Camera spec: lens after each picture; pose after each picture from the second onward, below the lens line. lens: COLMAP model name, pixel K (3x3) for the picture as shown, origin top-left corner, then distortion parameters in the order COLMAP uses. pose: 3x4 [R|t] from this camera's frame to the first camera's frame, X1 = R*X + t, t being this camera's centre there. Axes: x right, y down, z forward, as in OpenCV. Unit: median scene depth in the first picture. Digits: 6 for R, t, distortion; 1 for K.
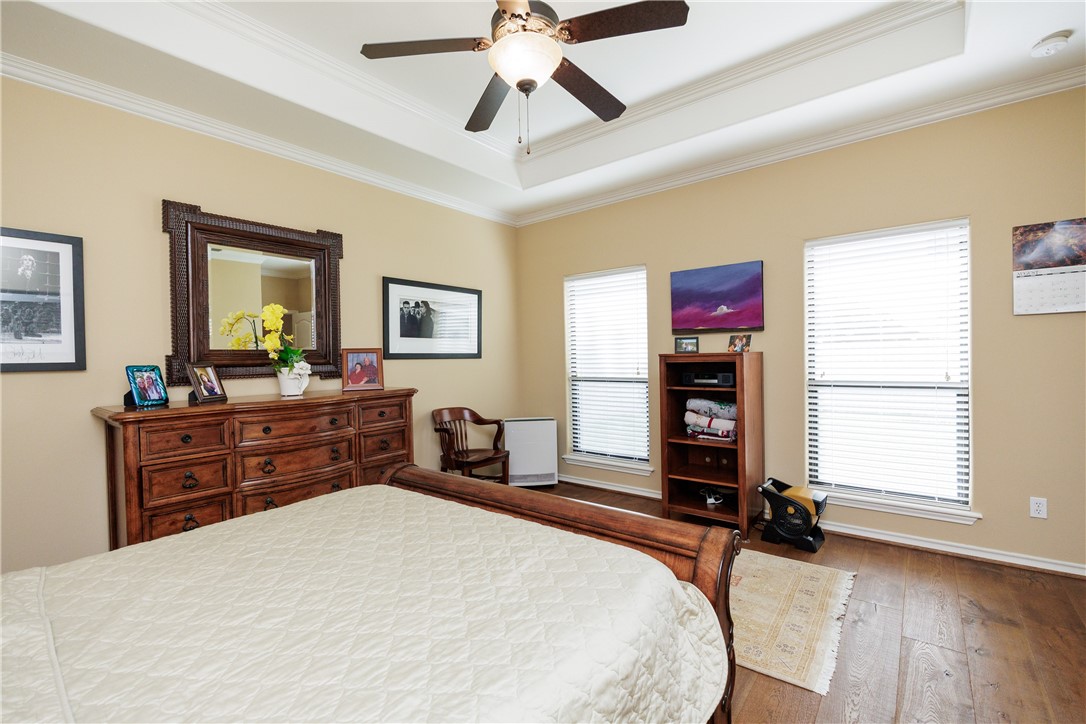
lens RADIAL K [[485.7, 0, 537.0], [0, 485.7, 360.4], [0, 0, 1]] dist [0.006579, -0.000952]
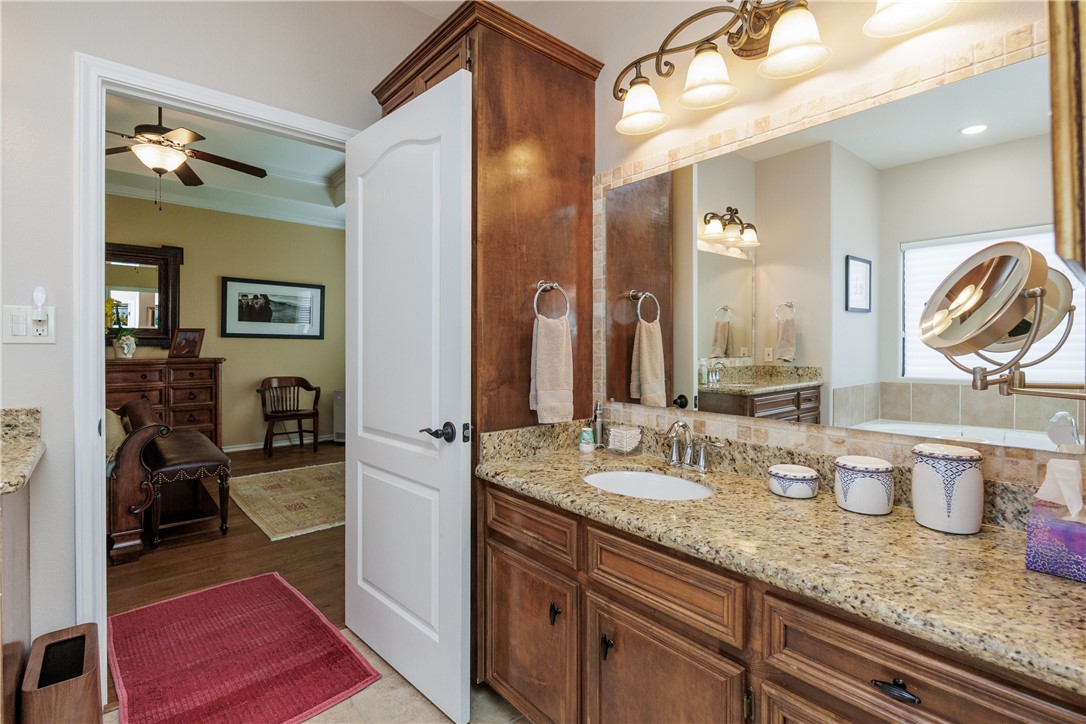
lens RADIAL K [[507.9, 0, 544.5], [0, 507.9, 352.2], [0, 0, 1]] dist [-0.000823, -0.000658]
pose [[0.981744, 0.022343, -0.188888, 0.885558], [-0.022713, 0.999742, 0.000203, 0.019589], [0.188844, 0.004091, 0.981999, -0.238508]]
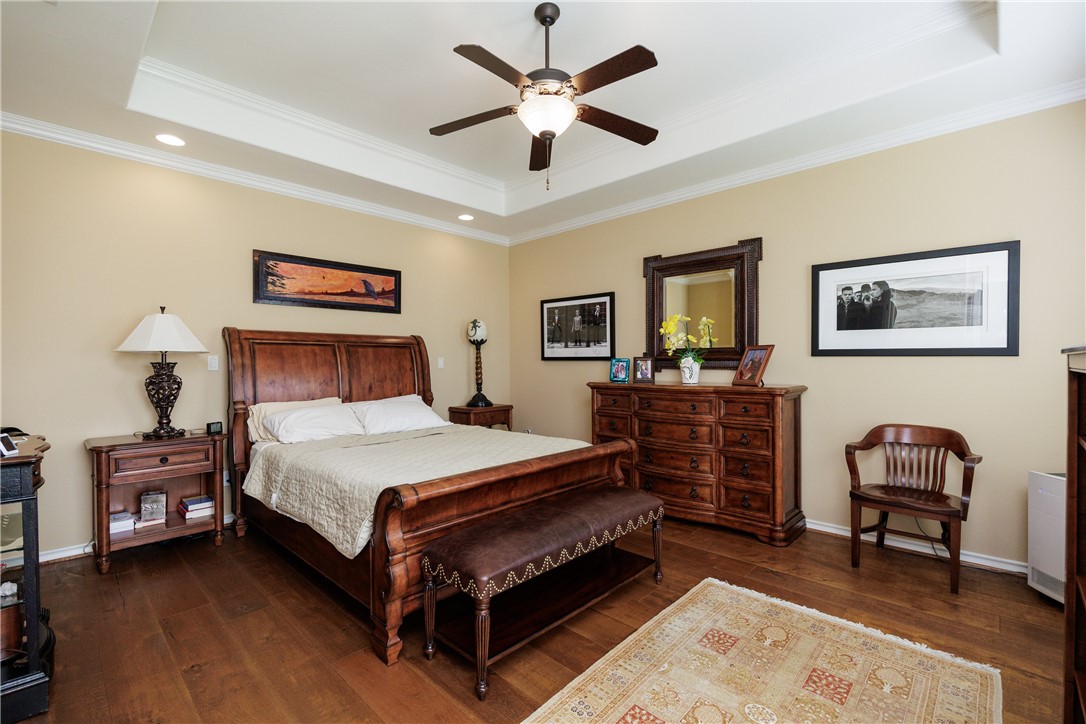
lens RADIAL K [[485.7, 0, 541.4], [0, 485.7, 359.9], [0, 0, 1]] dist [0.006579, -0.000952]
pose [[-0.091925, 0.005830, -0.995749, 0.668681], [-0.012722, 0.999894, 0.007029, 0.004843], [0.995685, 0.013314, -0.091841, 0.607239]]
